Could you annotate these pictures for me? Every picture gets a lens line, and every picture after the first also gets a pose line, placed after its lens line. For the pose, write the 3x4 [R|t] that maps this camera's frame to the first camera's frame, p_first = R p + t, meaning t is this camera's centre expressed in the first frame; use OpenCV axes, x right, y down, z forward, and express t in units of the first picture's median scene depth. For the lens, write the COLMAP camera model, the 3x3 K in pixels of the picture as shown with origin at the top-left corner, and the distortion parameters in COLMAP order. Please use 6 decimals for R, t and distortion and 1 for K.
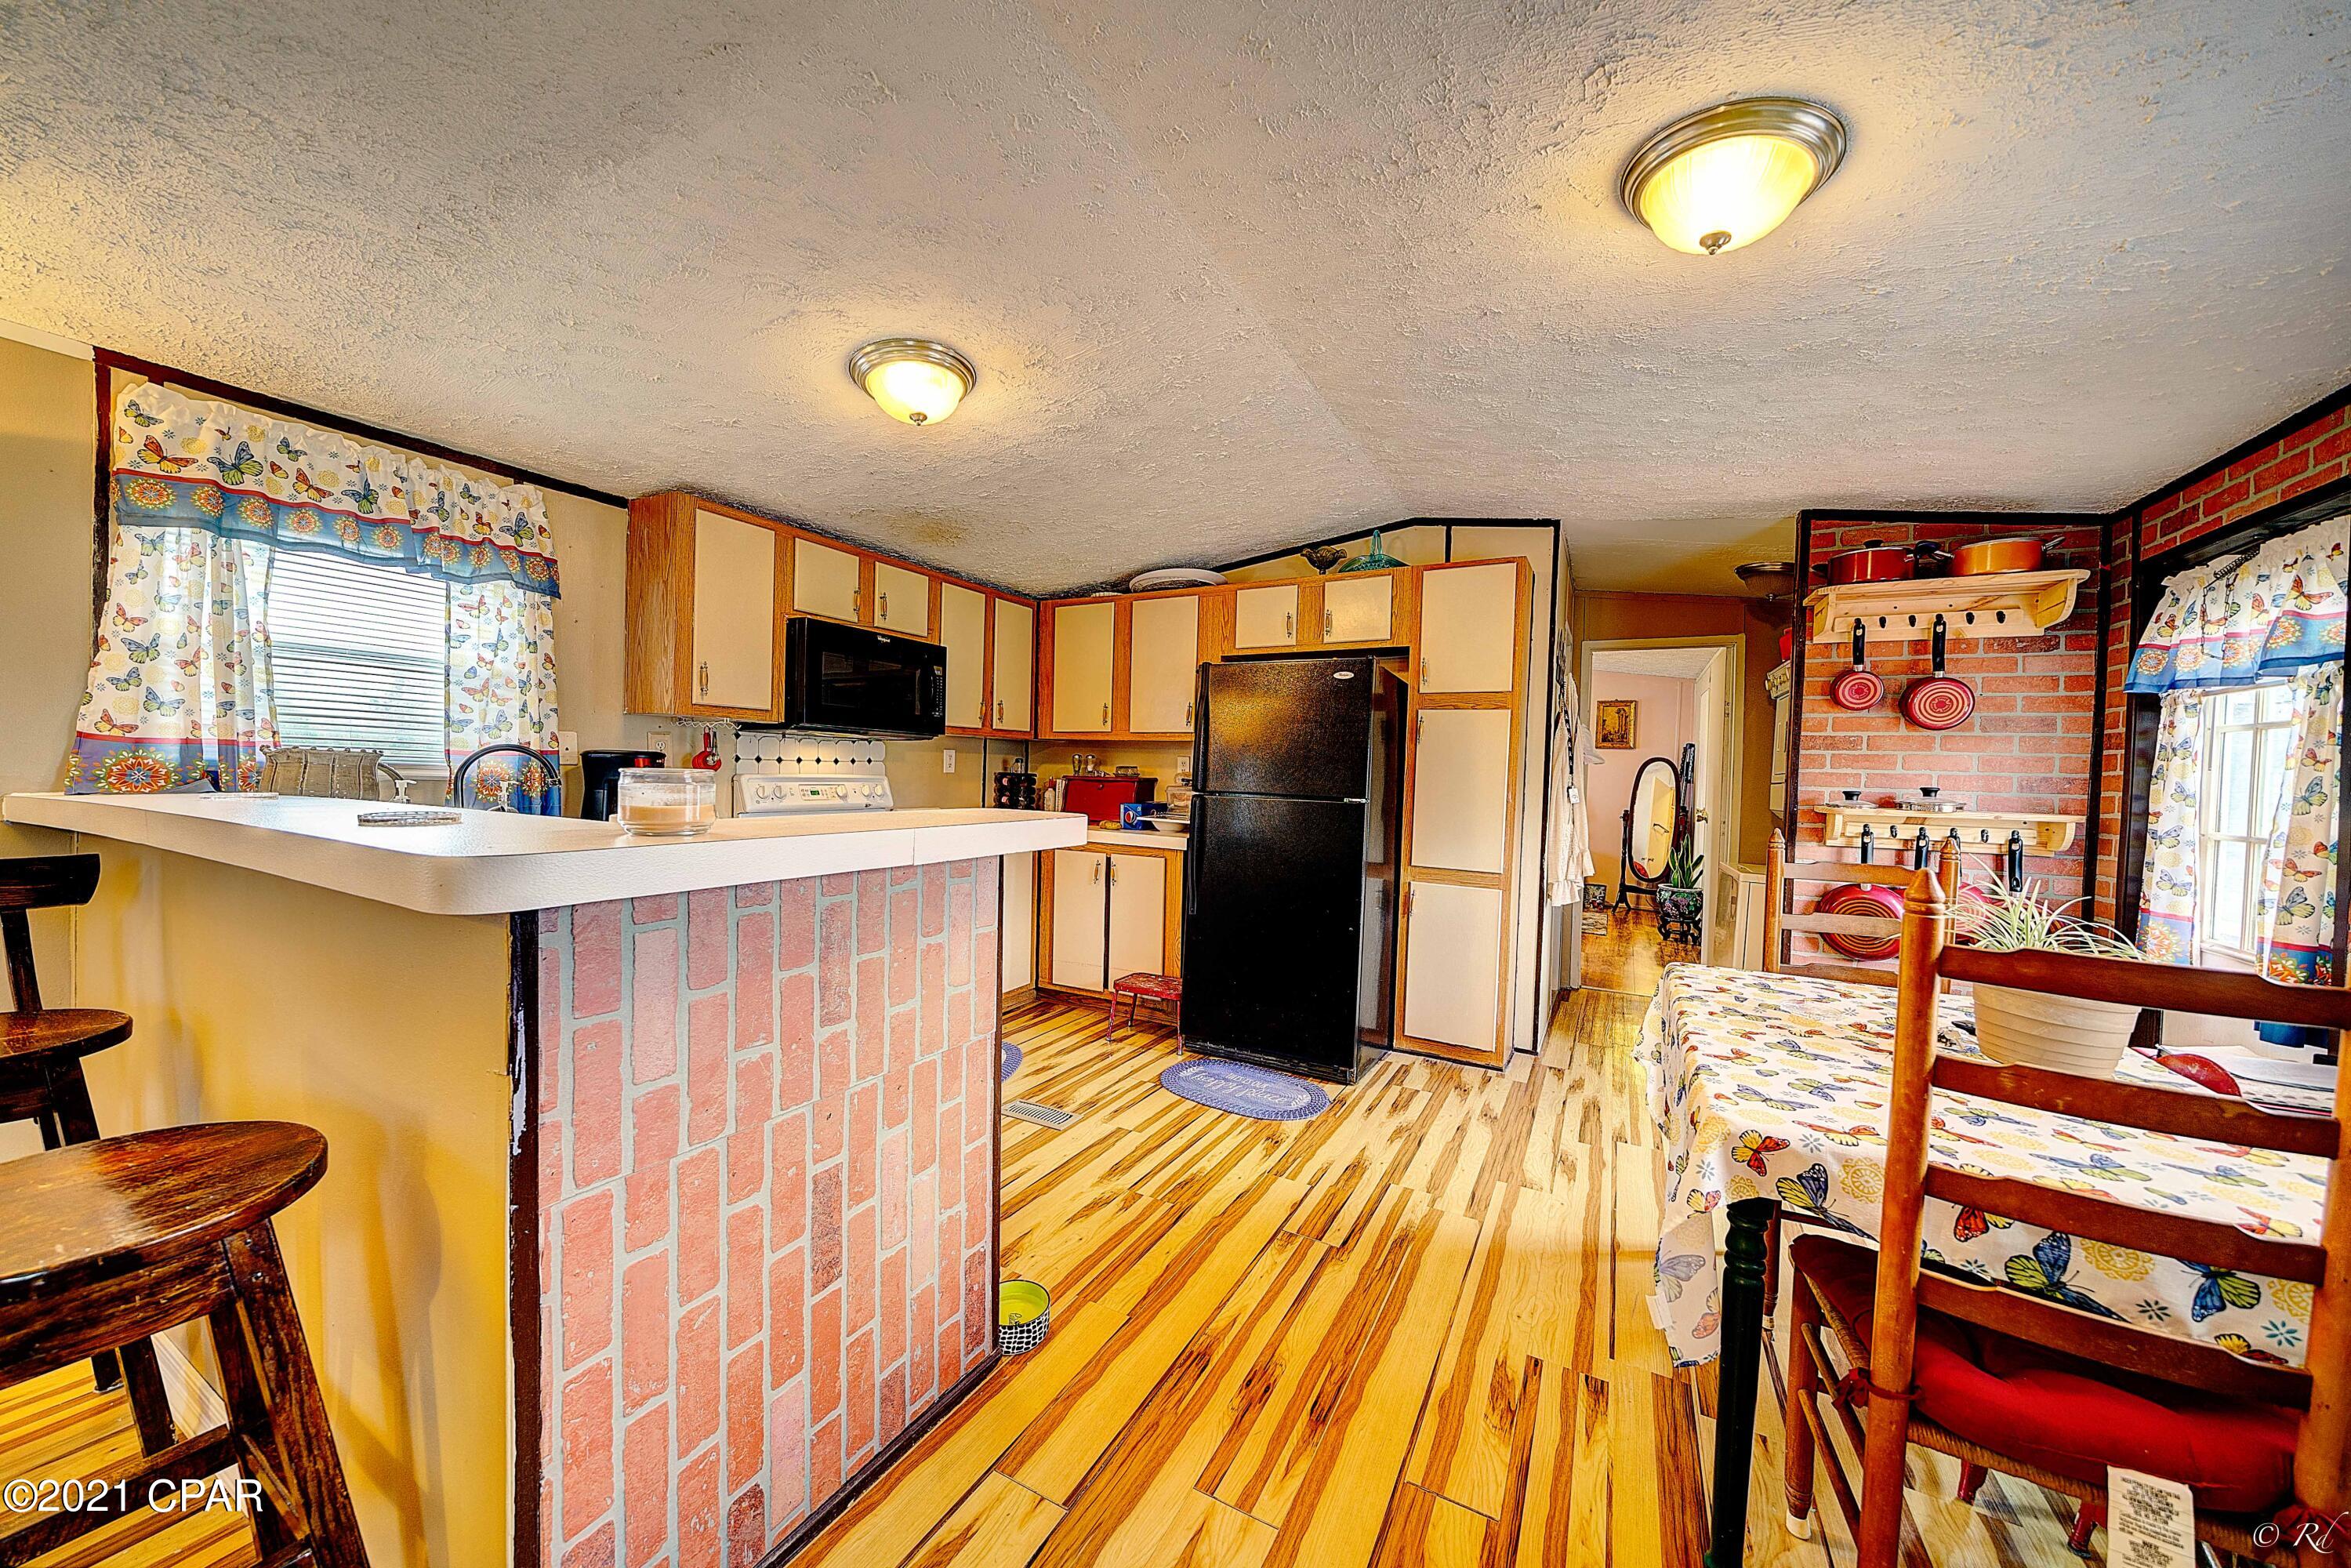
lens RADIAL K [[810.0, 0, 1181.5], [0, 810.0, 792.4], [0, 0, 1]] dist [-0.009955, -0.000107]
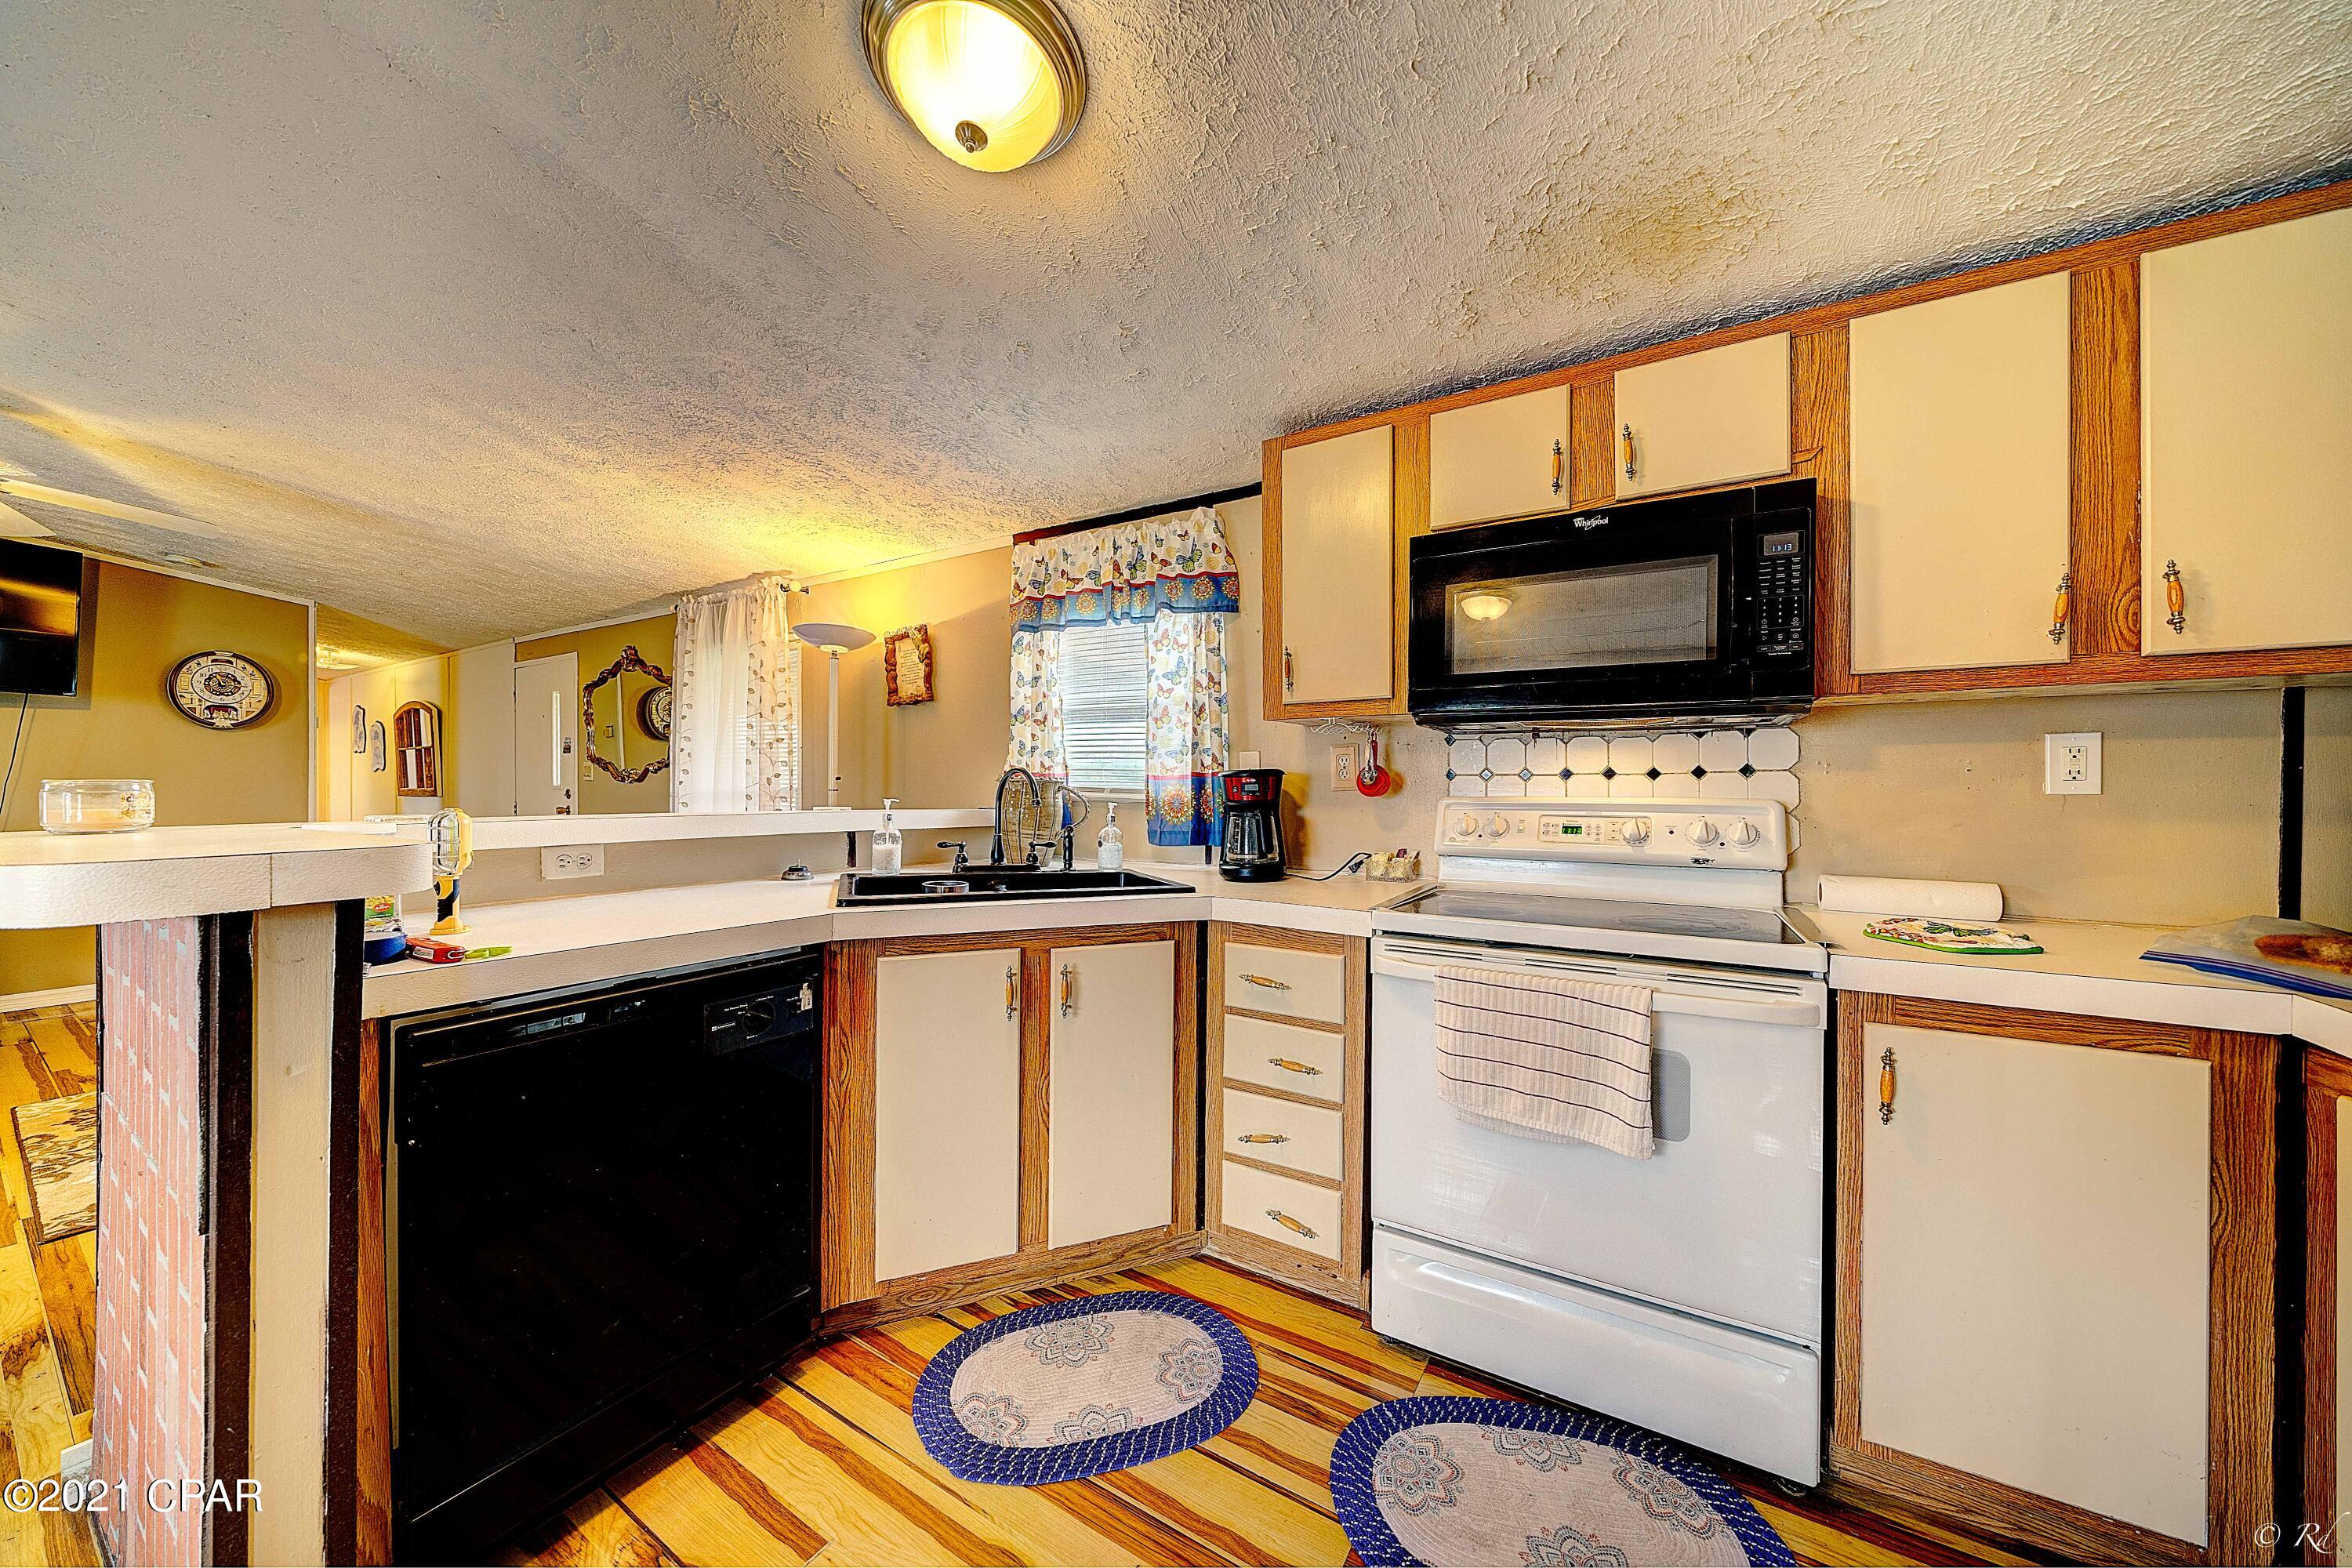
lens RADIAL K [[816.2, 0, 1159.0], [0, 816.2, 781.4], [0, 0, 1]] dist [-0.000329, -0.000001]
pose [[-0.070740, -0.026085, -0.997154, 0.145435], [-0.025882, 0.999369, -0.024307, -0.012877], [0.997159, 0.024089, -0.071371, 0.785760]]
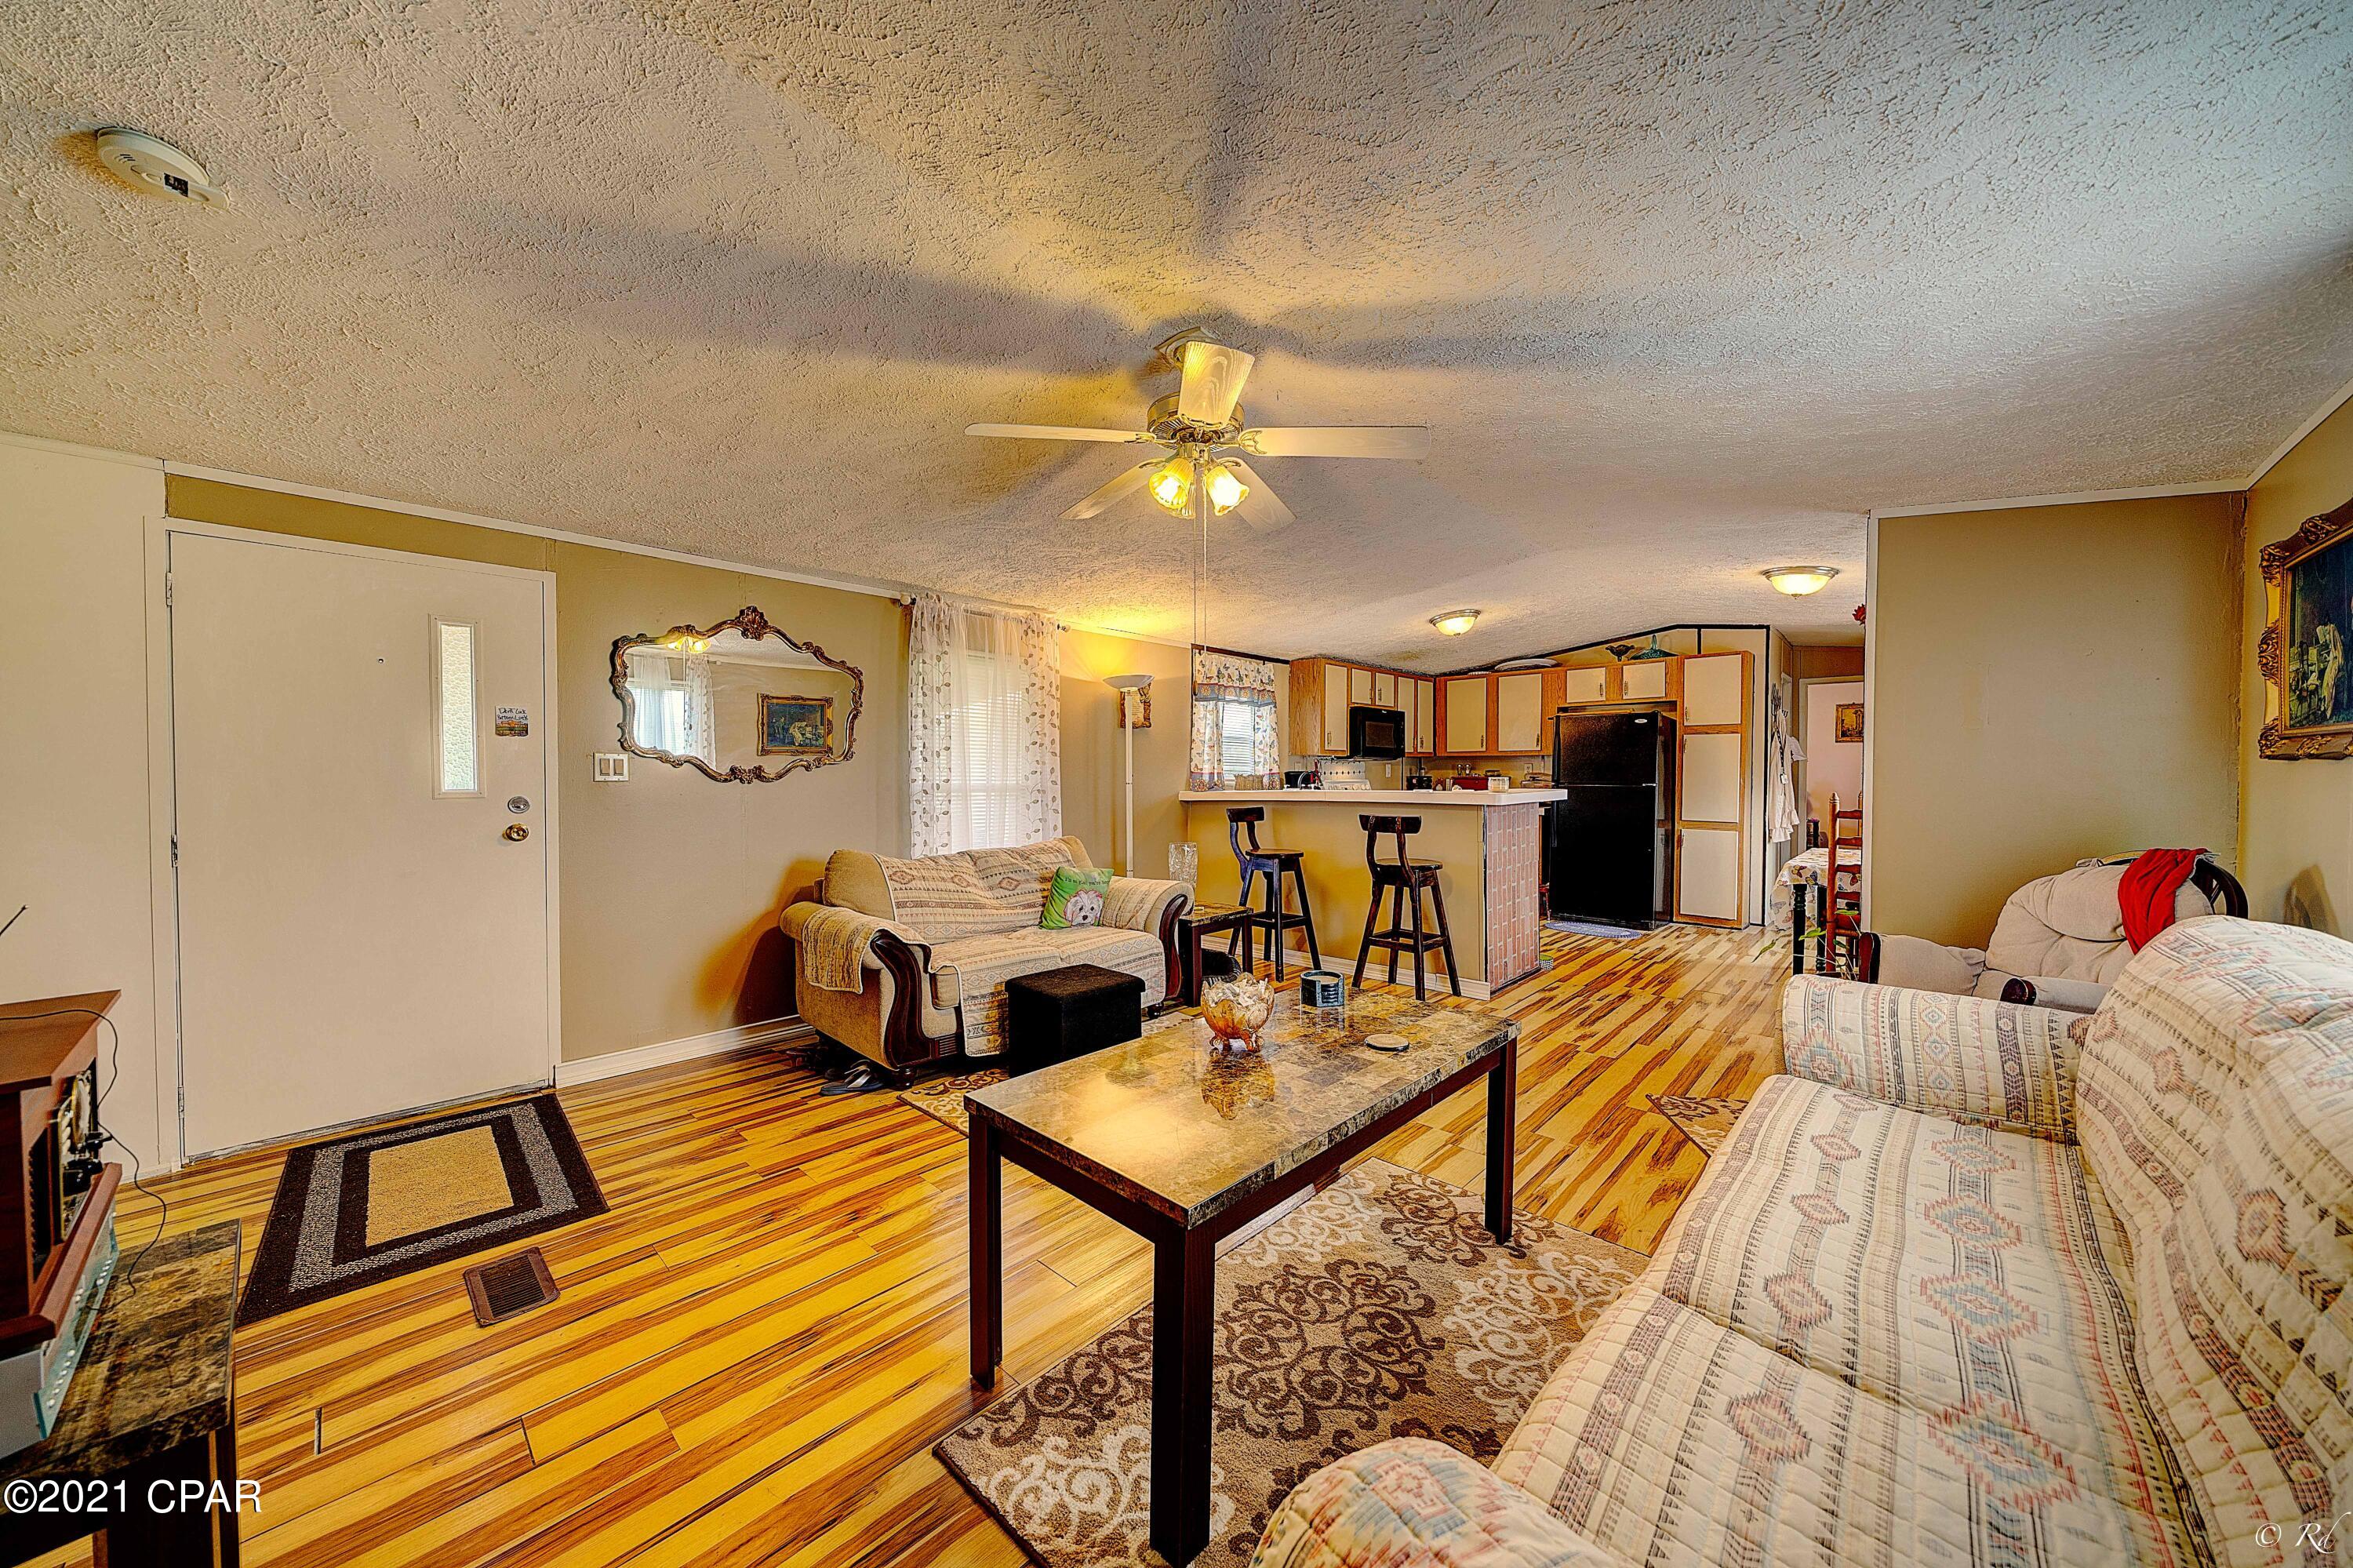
lens RADIAL K [[806.2, 0, 1176.5], [0, 806.2, 784.0], [0, 0, 1]] dist [-0.000211, -0.000014]
pose [[0.965320, -0.026194, -0.259753, -0.351626], [0.023101, 0.999621, -0.014954, 0.009443], [0.260046, 0.008435, 0.965559, -1.082661]]
